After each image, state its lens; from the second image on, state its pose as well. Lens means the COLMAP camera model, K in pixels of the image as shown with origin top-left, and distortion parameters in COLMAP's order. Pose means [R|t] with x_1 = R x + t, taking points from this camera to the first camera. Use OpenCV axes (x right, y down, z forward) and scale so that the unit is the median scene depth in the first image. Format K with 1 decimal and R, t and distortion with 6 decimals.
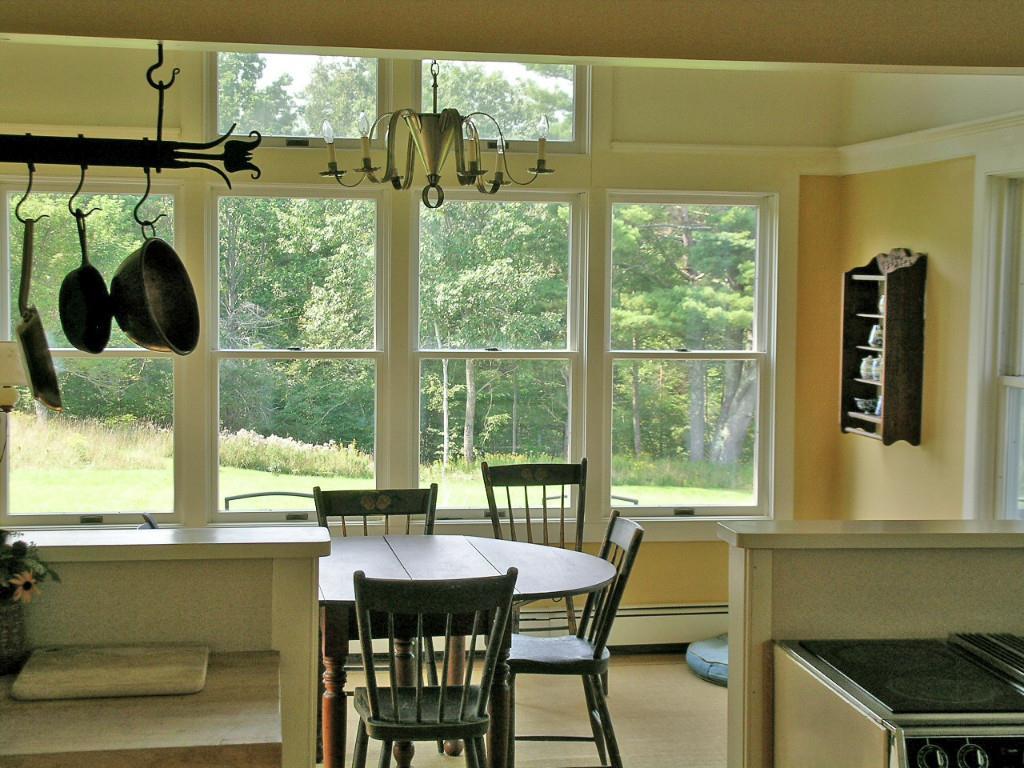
lens RADIAL K [[1679.4, 0, 512.0], [0, 1679.4, 384.0], [0, 0, 1]] dist [0.150788, 0.015584]
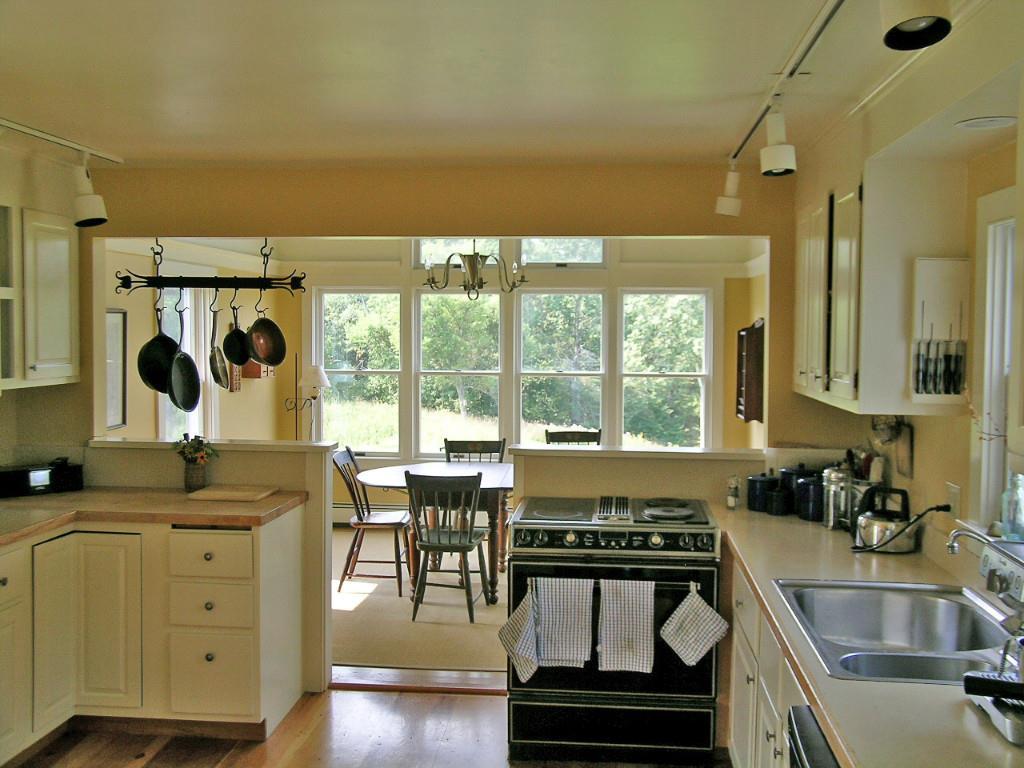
lens RADIAL K [[1039.1, 0, 512.0], [0, 1039.1, 384.0], [0, 0, 1]] dist [-0.000964, -0.000221]
pose [[0.968830, 0.007983, -0.247597, 0.254529], [-0.012044, 0.999817, -0.014893, 0.013252], [0.247433, 0.017411, 0.968749, -0.175631]]
